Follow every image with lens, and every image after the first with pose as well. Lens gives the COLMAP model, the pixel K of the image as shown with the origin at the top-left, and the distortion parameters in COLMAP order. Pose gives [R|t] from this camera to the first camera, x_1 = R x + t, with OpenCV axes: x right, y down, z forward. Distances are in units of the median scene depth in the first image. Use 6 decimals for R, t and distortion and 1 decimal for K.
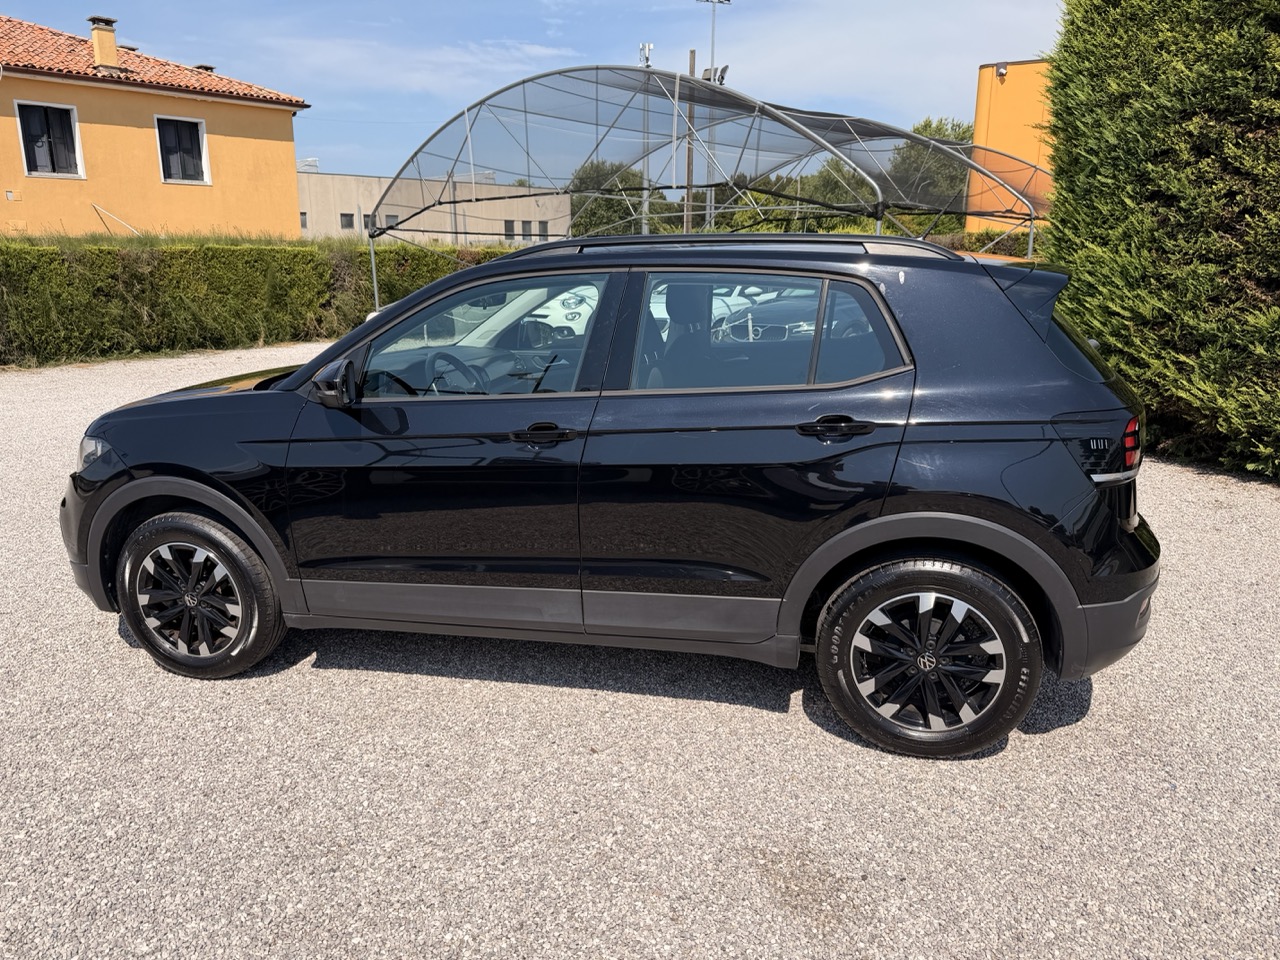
lens RADIAL K [[905.9, 0, 635.2], [0, 905.9, 471.1], [0, 0, 1]] dist [0.031736, -0.044924]
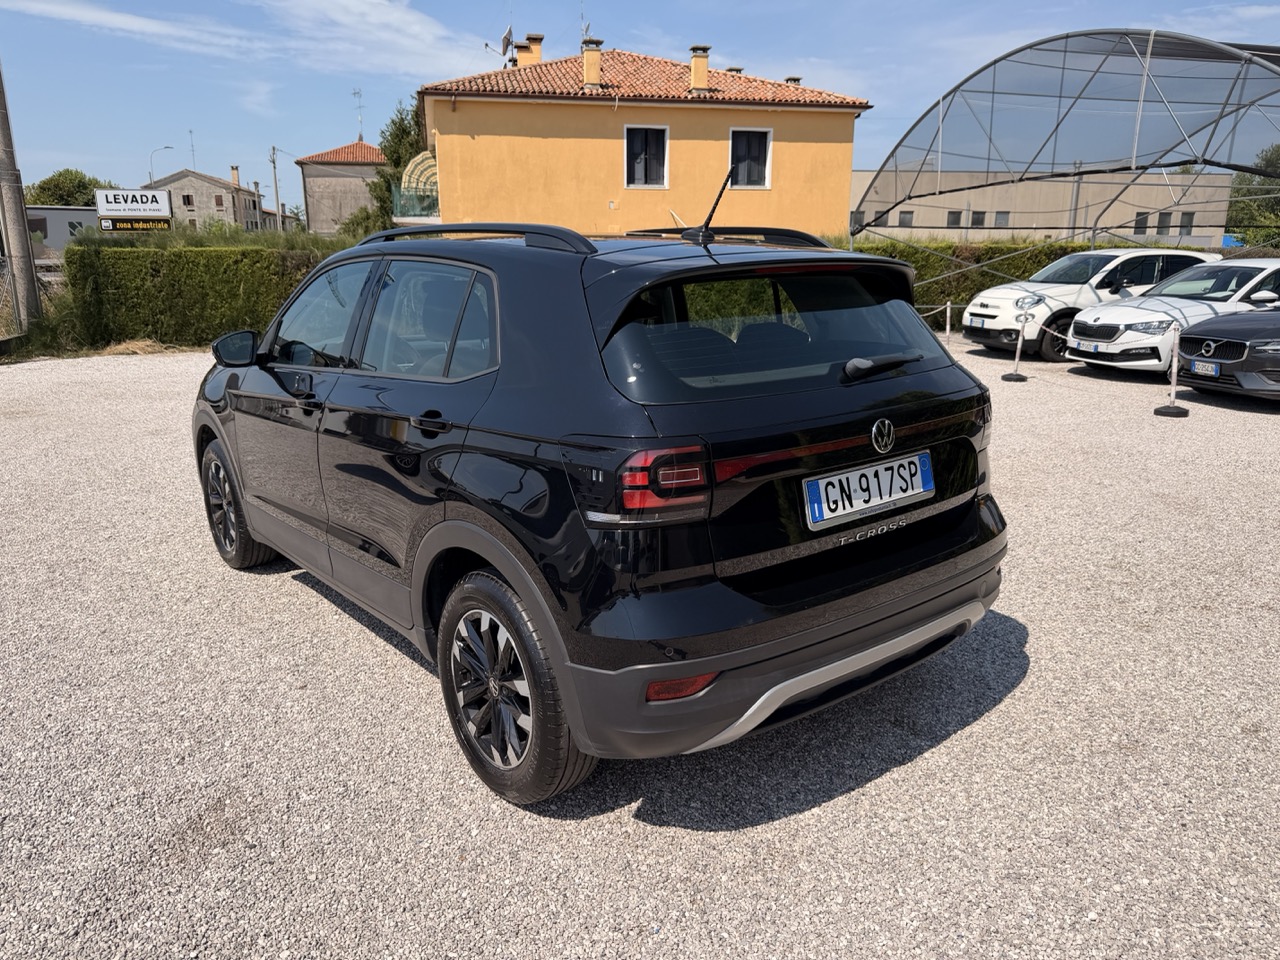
lens RADIAL K [[905.9, 0, 635.2], [0, 905.9, 471.1], [0, 0, 1]] dist [0.031736, -0.044924]
pose [[0.800122, 0.139424, -0.583409, 0.187409], [-0.137592, 0.989338, 0.047732, -0.014210], [0.583844, 0.042081, 0.810775, 0.064452]]
